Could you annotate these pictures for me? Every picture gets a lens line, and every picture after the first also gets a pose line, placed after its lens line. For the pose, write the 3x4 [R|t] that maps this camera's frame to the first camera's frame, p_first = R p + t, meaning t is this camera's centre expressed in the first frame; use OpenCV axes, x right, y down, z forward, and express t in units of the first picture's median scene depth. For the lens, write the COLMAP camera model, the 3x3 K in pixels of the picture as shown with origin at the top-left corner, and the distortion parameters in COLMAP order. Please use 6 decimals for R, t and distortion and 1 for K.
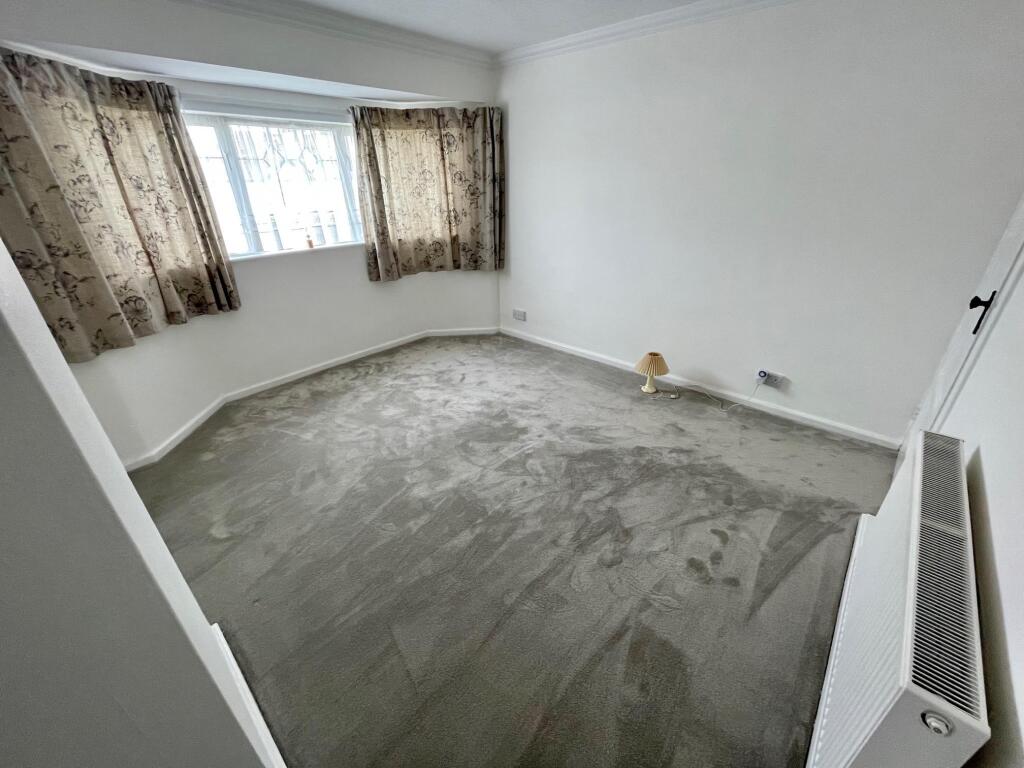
lens RADIAL K [[413.8, 0, 511.1], [0, 413.8, 384.8], [0, 0, 1]] dist [0.002224, -0.000088]
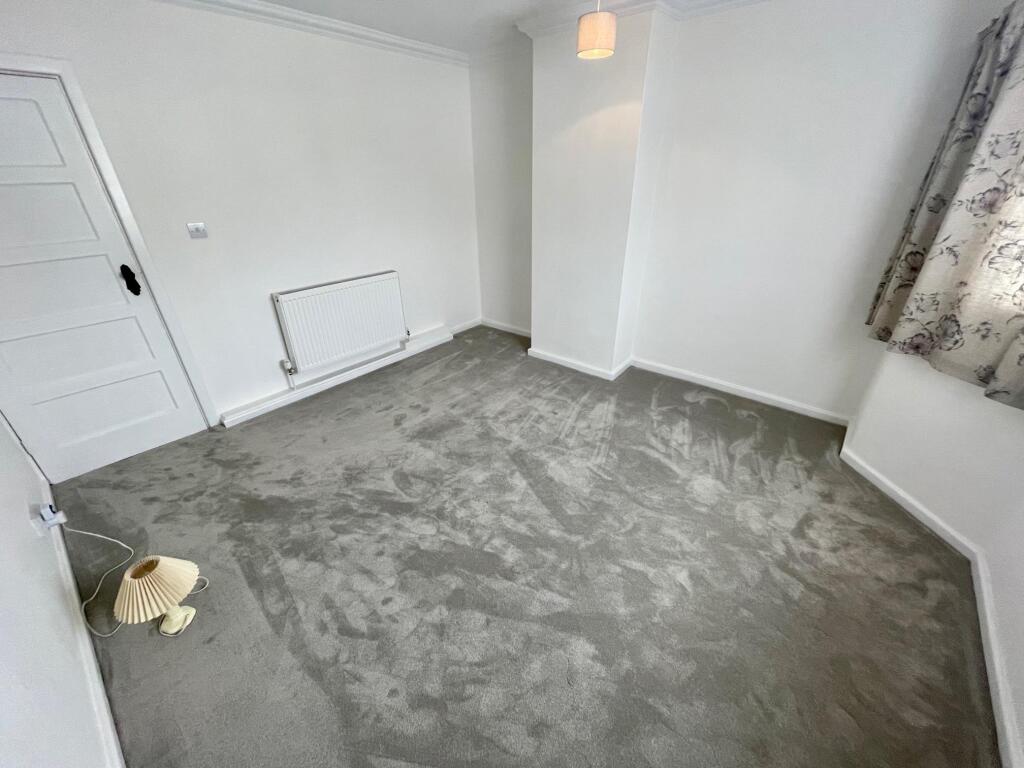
lens RADIAL K [[413.8, 0, 513.5], [0, 413.8, 383.2], [0, 0, 1]] dist [0.002224, -0.000088]
pose [[-0.999100, 0.038209, -0.018403, -0.065159], [0.007348, 0.583331, 0.812202, -0.515796], [0.041769, 0.811336, -0.583087, 1.024903]]
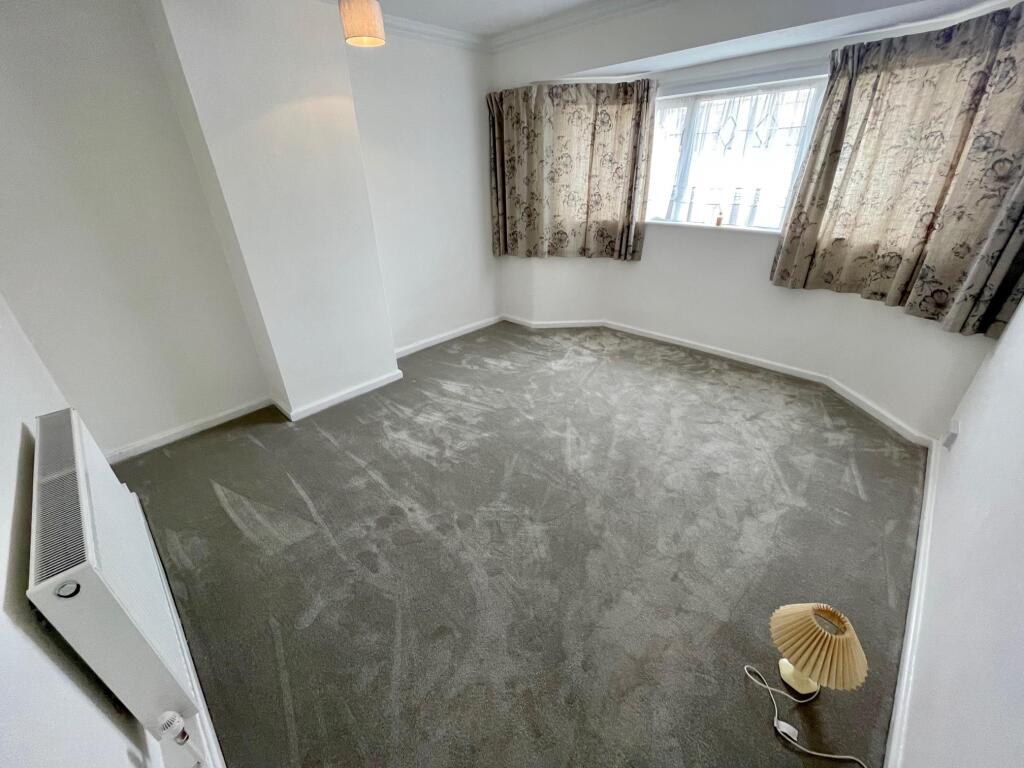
lens RADIAL K [[413.8, 0, 512.3], [0, 413.8, 384.1], [0, 0, 1]] dist [0.002224, -0.000088]
pose [[-0.041036, 0.484848, -0.873635, 0.538359], [-0.425661, 0.782573, 0.454304, -0.269367], [0.903952, 0.390515, 0.174267, 0.530762]]
